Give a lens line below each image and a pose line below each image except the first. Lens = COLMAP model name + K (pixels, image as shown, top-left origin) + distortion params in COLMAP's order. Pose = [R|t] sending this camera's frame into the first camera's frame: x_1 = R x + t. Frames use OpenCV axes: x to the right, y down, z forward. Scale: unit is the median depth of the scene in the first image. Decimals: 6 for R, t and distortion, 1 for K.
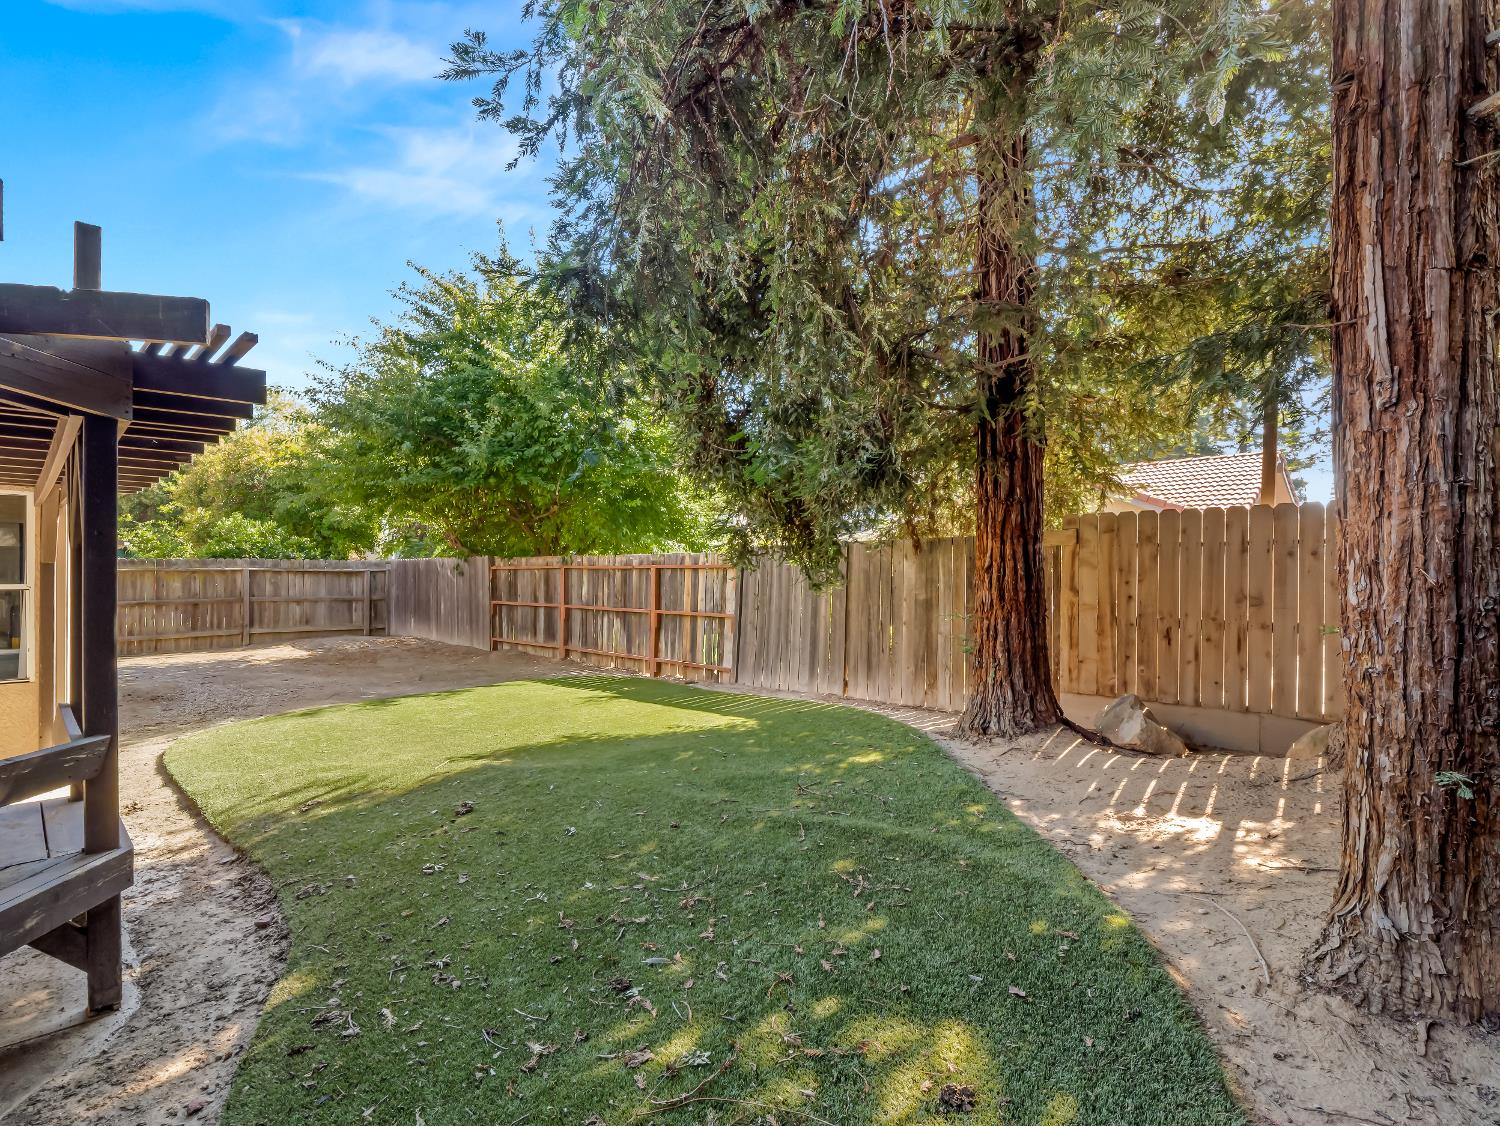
lens RADIAL K [[750.9, 0, 731.5], [0, 750.9, 582.5], [0, 0, 1]] dist [-0.015826, 0.001157]
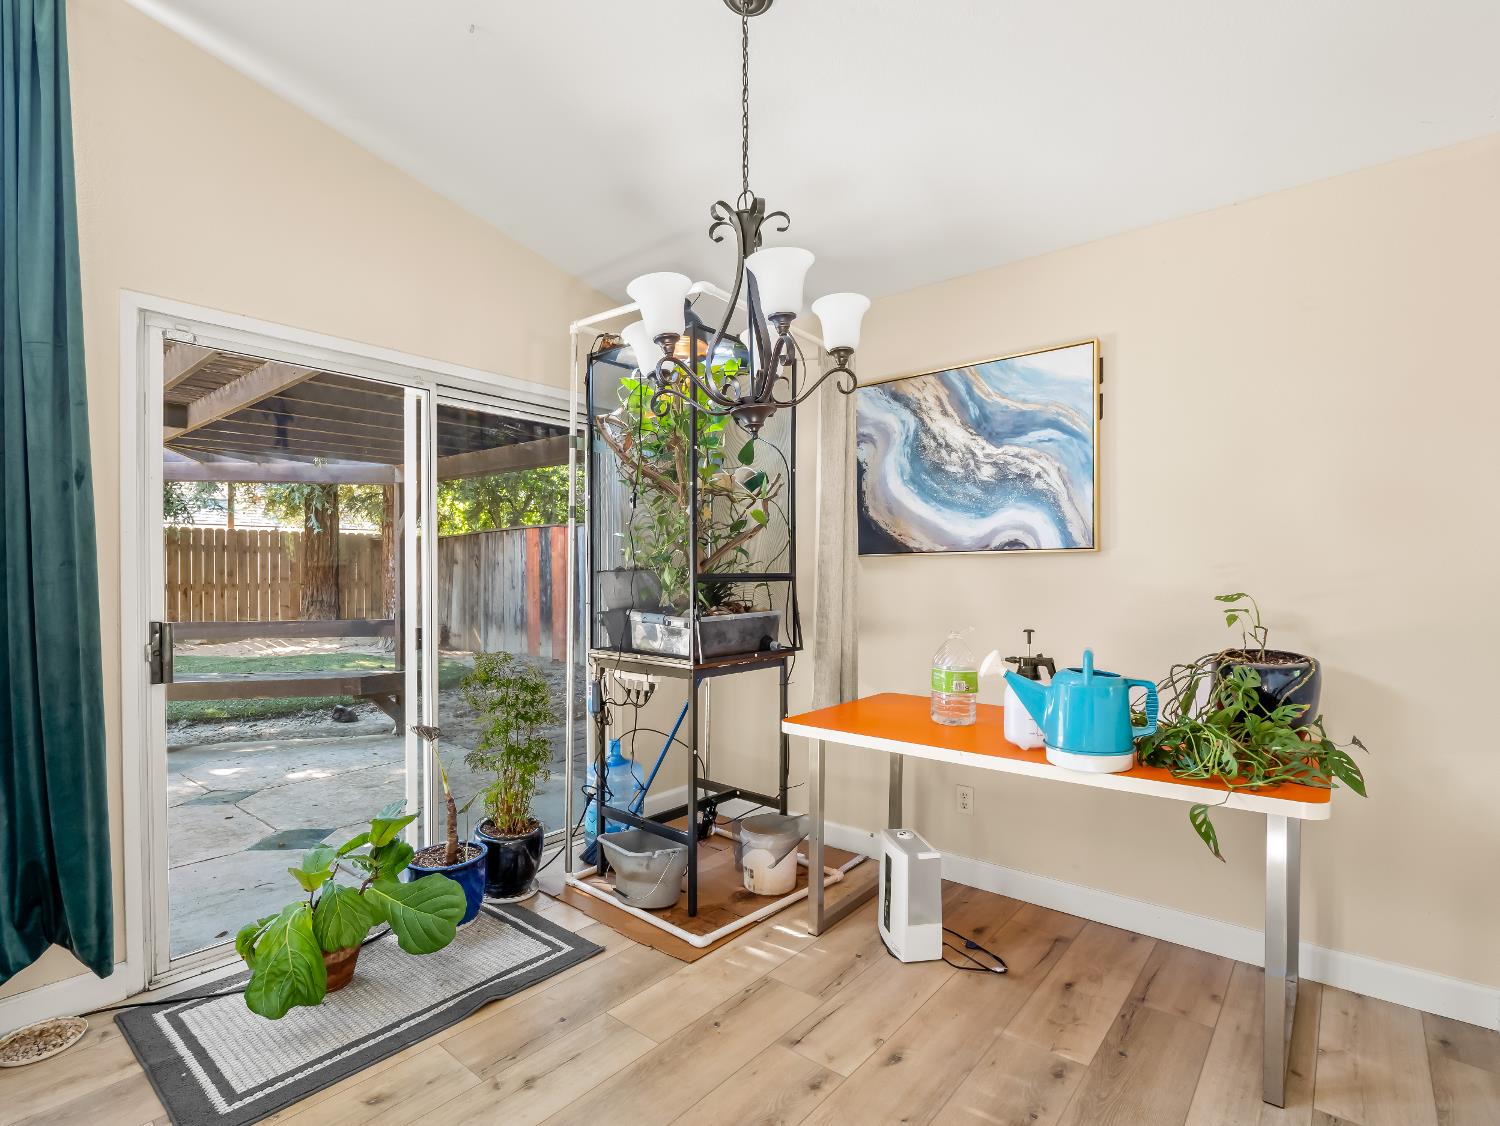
lens RADIAL K [[734.1, 0, 750.0], [0, 734.1, 563.0], [0, 0, 1]] dist [-0.012746, -0.000066]
pose [[-0.101585, 0.016285, 0.994694, -1.555985], [0.006840, 0.999854, -0.015671, 0.036478], [-0.994803, 0.005211, -0.101682, -0.282904]]
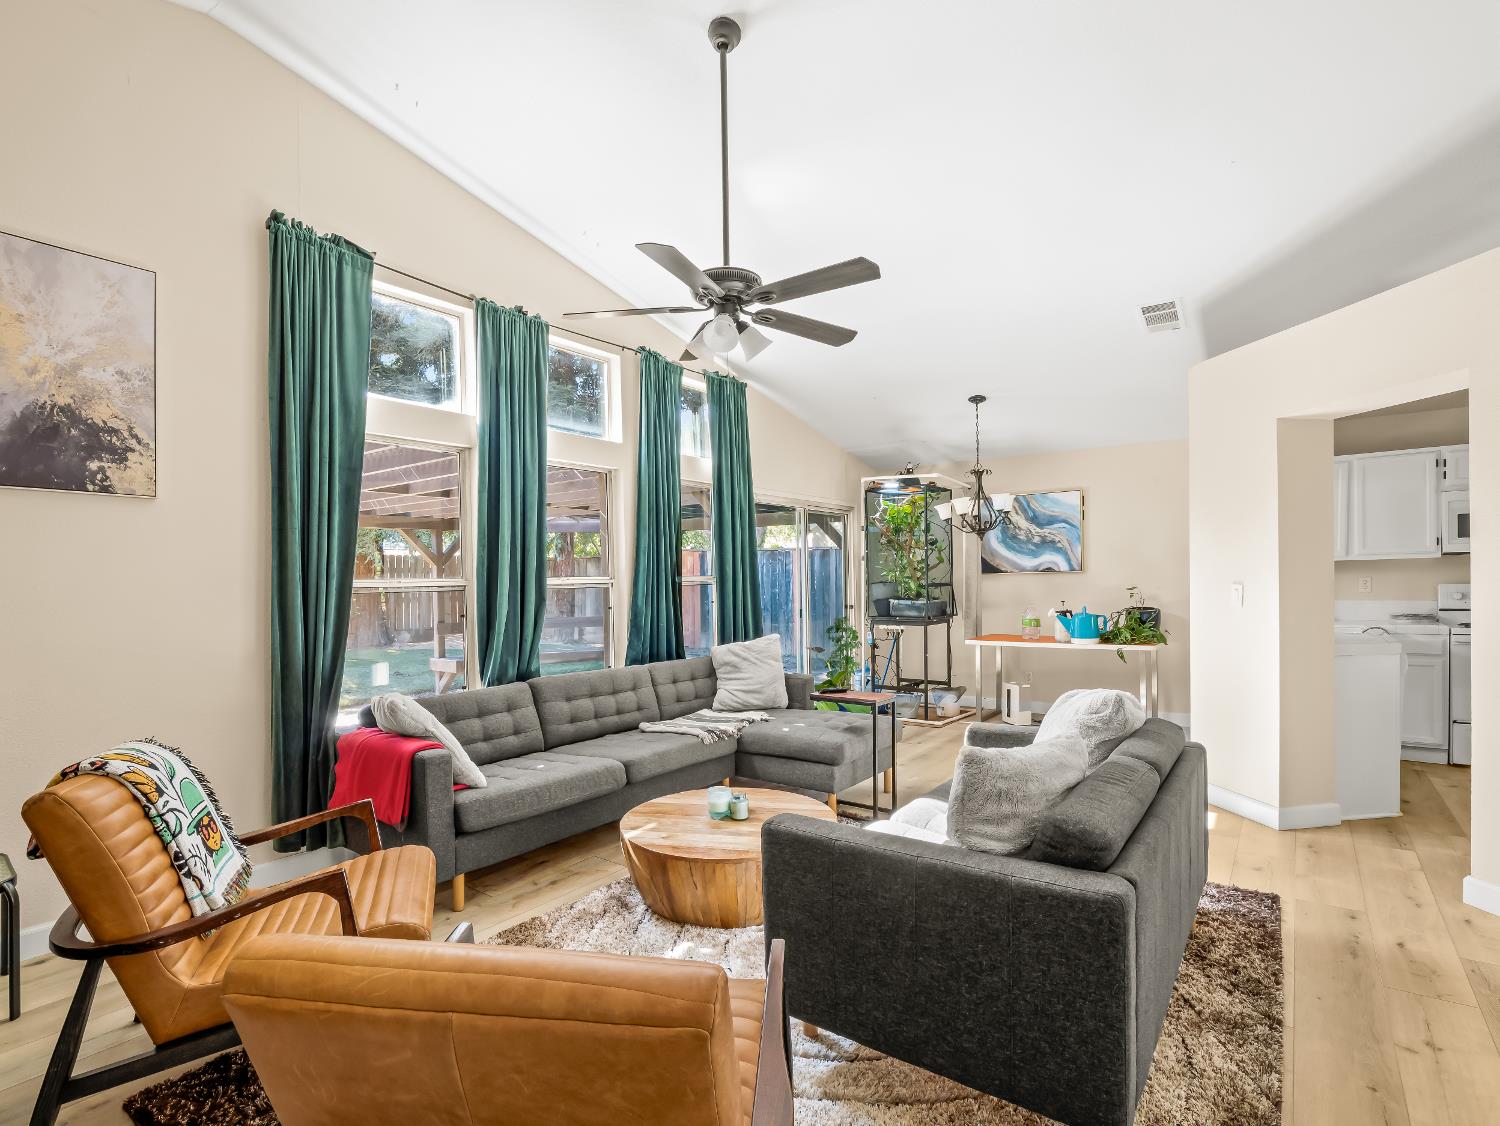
lens RADIAL K [[750.9, 0, 731.5], [0, 750.9, 582.5], [0, 0, 1]] dist [-0.015826, 0.001157]
pose [[-0.152576, 0.000680, 0.988292, -2.188150], [0.027442, 0.999617, 0.003549, 0.021872], [-0.987911, 0.027662, -0.152536, 0.169674]]
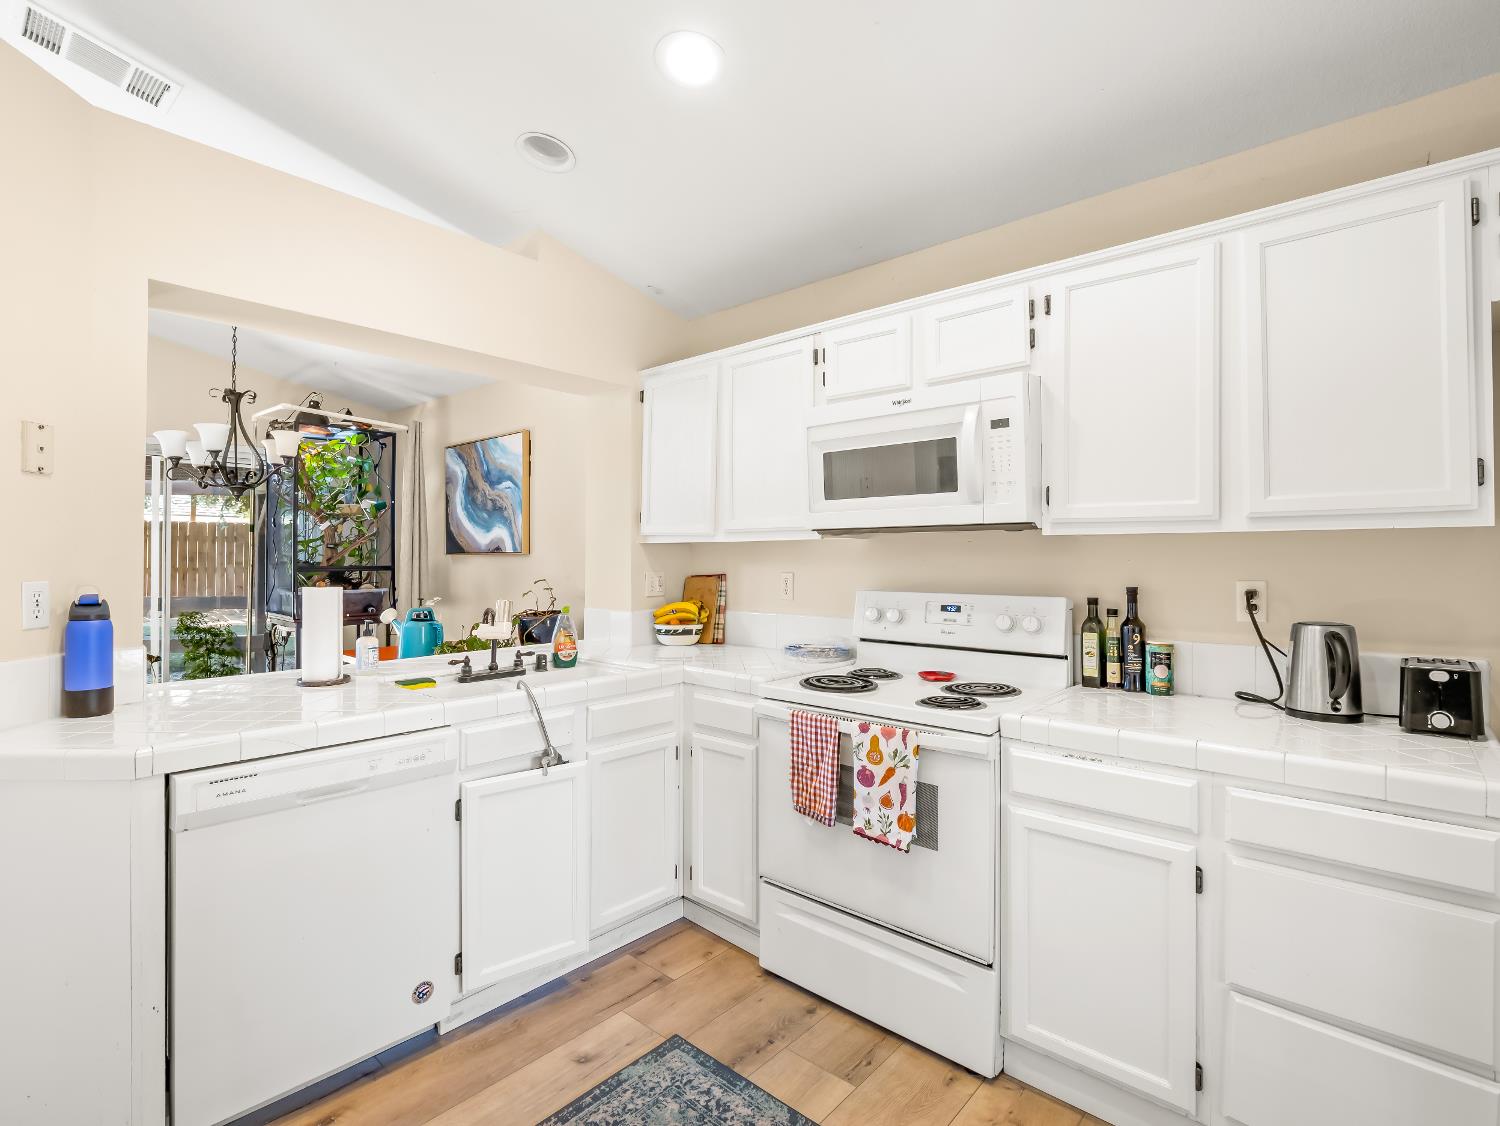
lens RADIAL K [[725.6, 0, 727.4], [0, 725.6, 552.9], [0, 0, 1]] dist [0.000698, -0.014120]
pose [[-0.058666, 0.005614, 0.998262, -1.890651], [0.008262, 0.999953, -0.005138, 0.028716], [-0.998243, 0.007947, -0.058710, -0.691563]]
